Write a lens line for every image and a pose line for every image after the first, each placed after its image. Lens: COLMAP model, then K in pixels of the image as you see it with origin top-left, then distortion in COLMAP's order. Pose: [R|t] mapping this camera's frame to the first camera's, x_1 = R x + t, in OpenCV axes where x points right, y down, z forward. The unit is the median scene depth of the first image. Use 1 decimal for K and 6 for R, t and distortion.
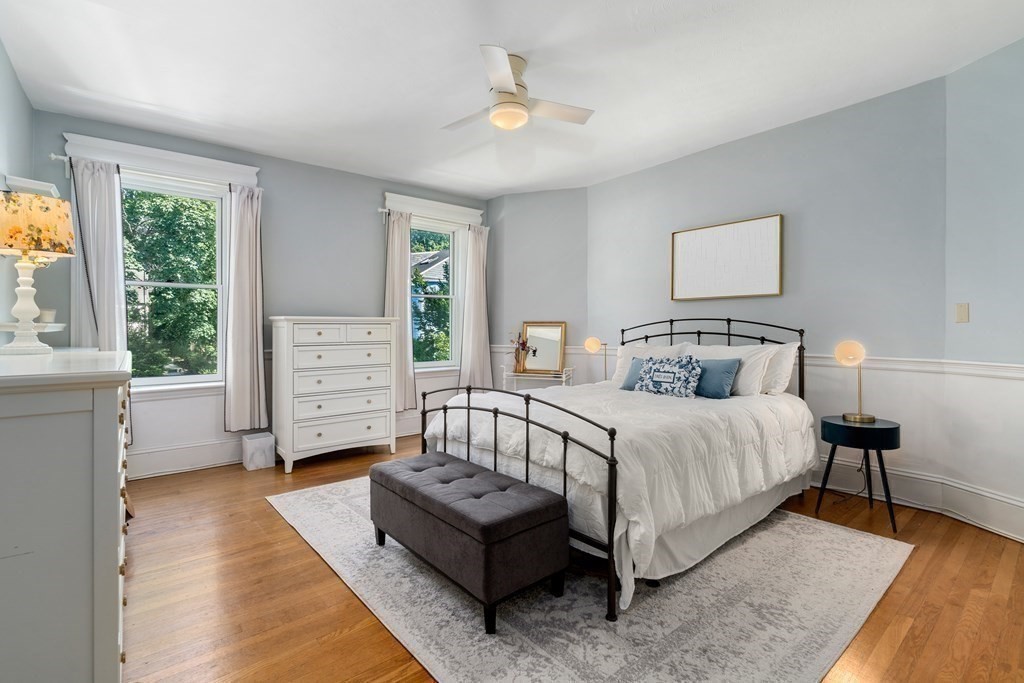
lens RADIAL K [[471.7, 0, 512.6], [0, 471.7, 333.2], [0, 0, 1]] dist [-0.007938, 0.002151]
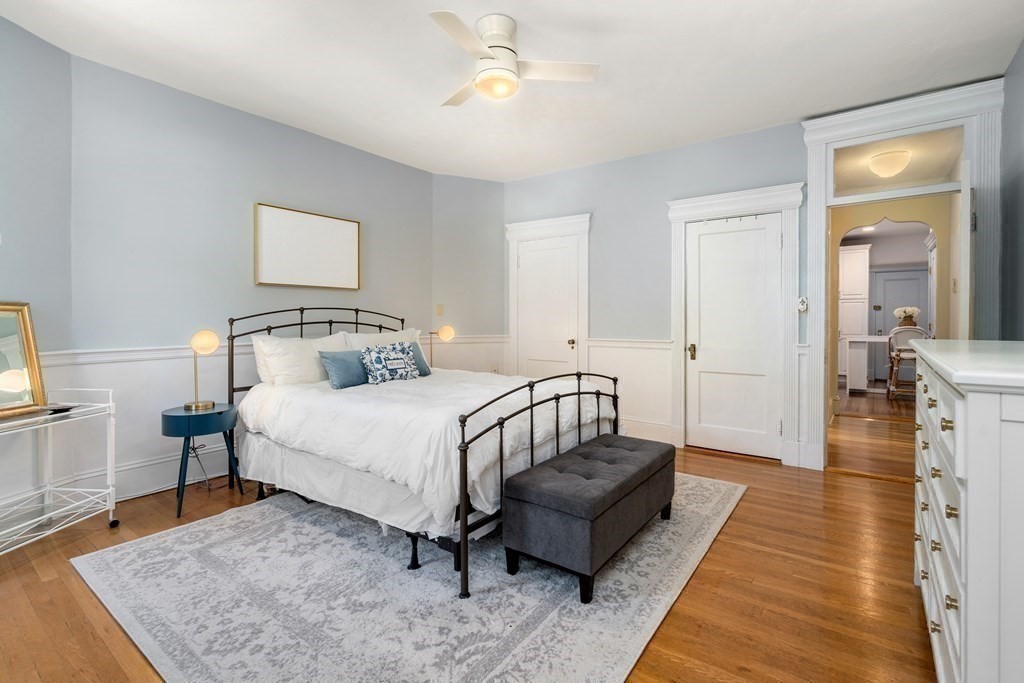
lens RADIAL K [[471.7, 0, 515.6], [0, 471.7, 324.1], [0, 0, 1]] dist [-0.007938, 0.002151]
pose [[-0.239060, -0.009920, 0.970954, -0.755174], [0.008681, 0.999886, 0.012353, -0.006173], [-0.970966, 0.011382, -0.238947, 0.988367]]
